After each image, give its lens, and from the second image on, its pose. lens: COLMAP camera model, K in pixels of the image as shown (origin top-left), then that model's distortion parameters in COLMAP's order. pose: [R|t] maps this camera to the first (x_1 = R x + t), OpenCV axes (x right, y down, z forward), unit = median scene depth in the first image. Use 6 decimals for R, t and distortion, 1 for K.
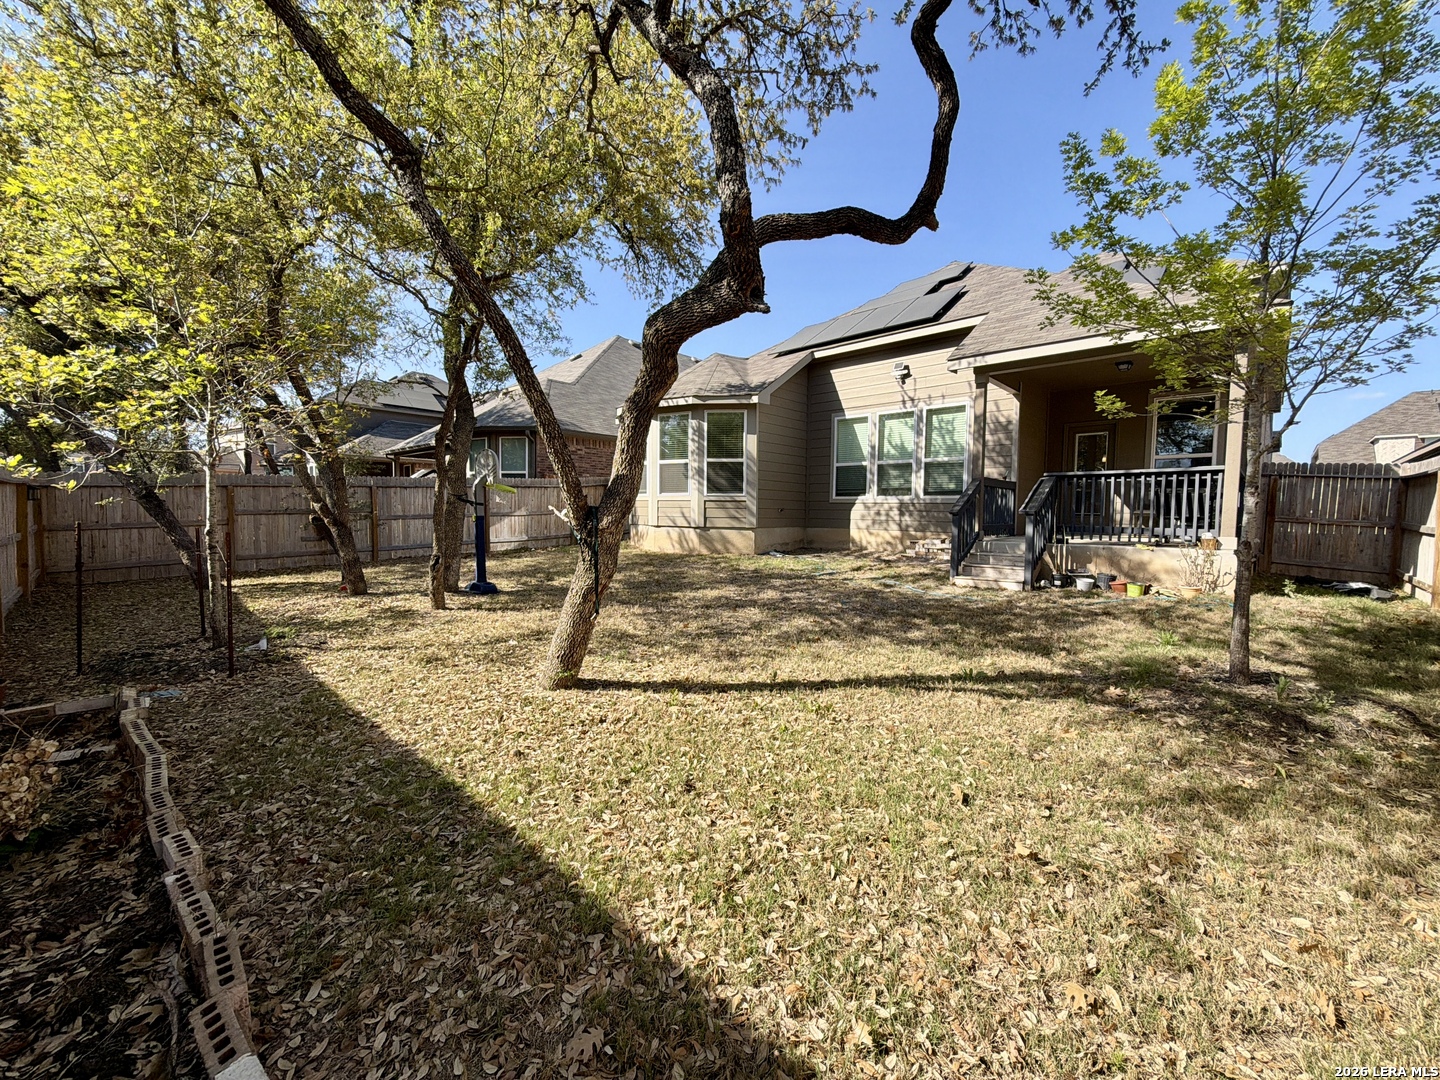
lens RADIAL K [[569.4, 0, 721.7], [0, 569.4, 543.4], [0, 0, 1]] dist [-0.000533, -0.000618]
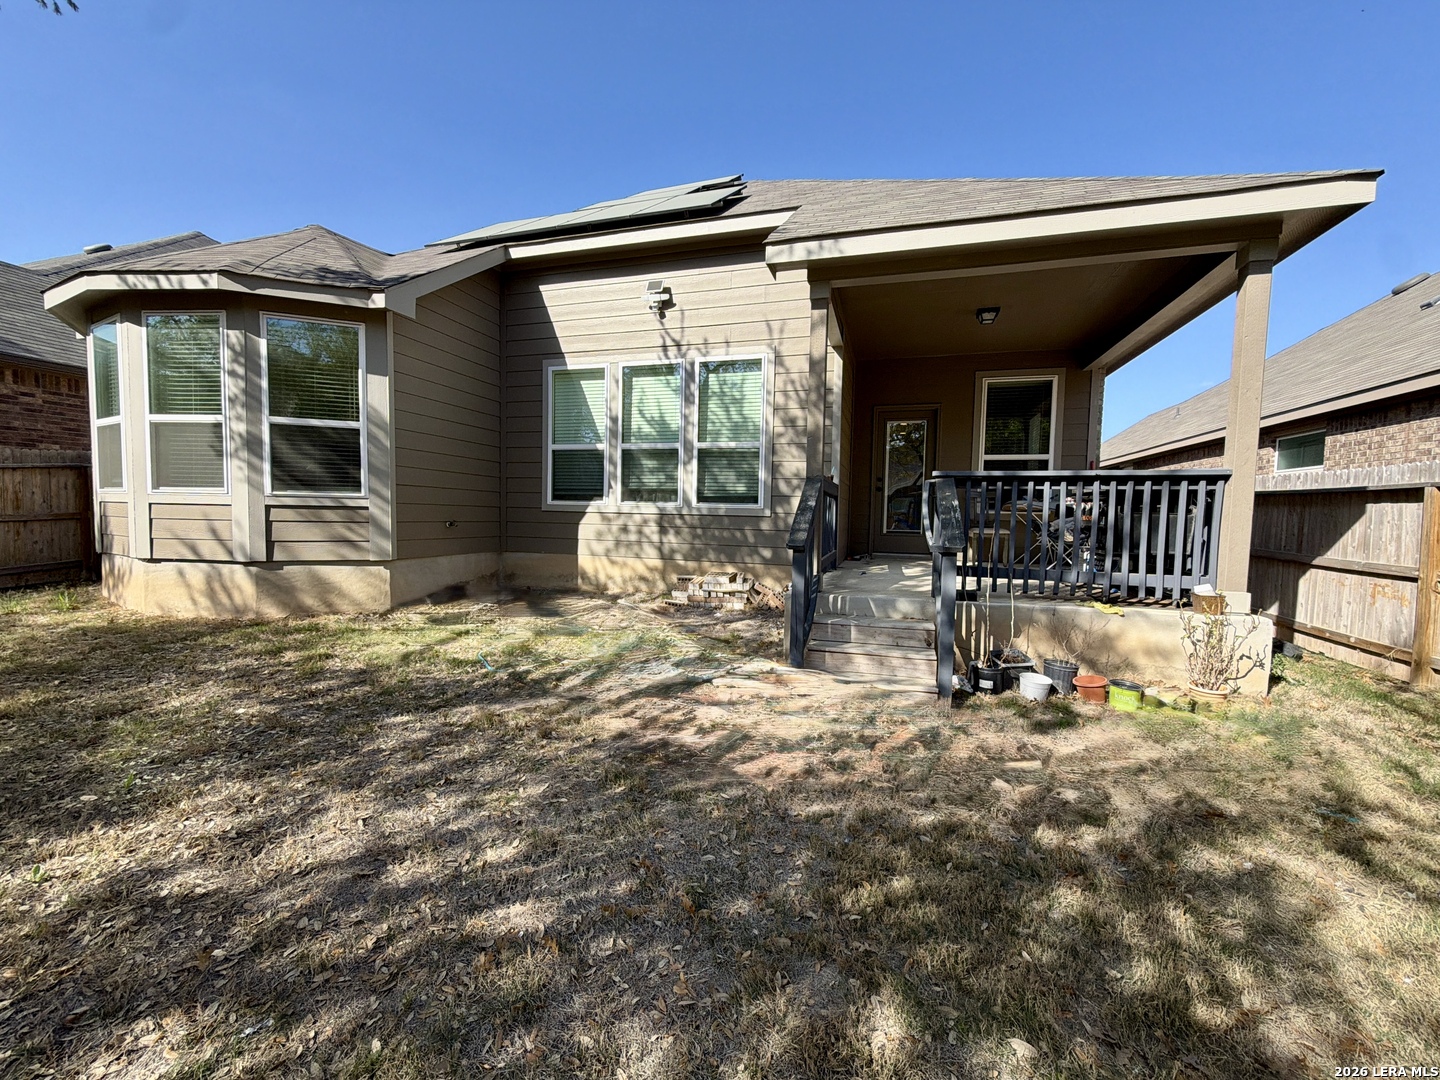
lens RADIAL K [[569.4, 0, 721.7], [0, 569.4, 543.4], [0, 0, 1]] dist [-0.000533, -0.000618]
pose [[0.889311, -0.019562, 0.456885, 0.090288], [0.016432, 0.999806, 0.010823, -0.043366], [-0.457008, -0.002118, 0.889460, 0.416577]]
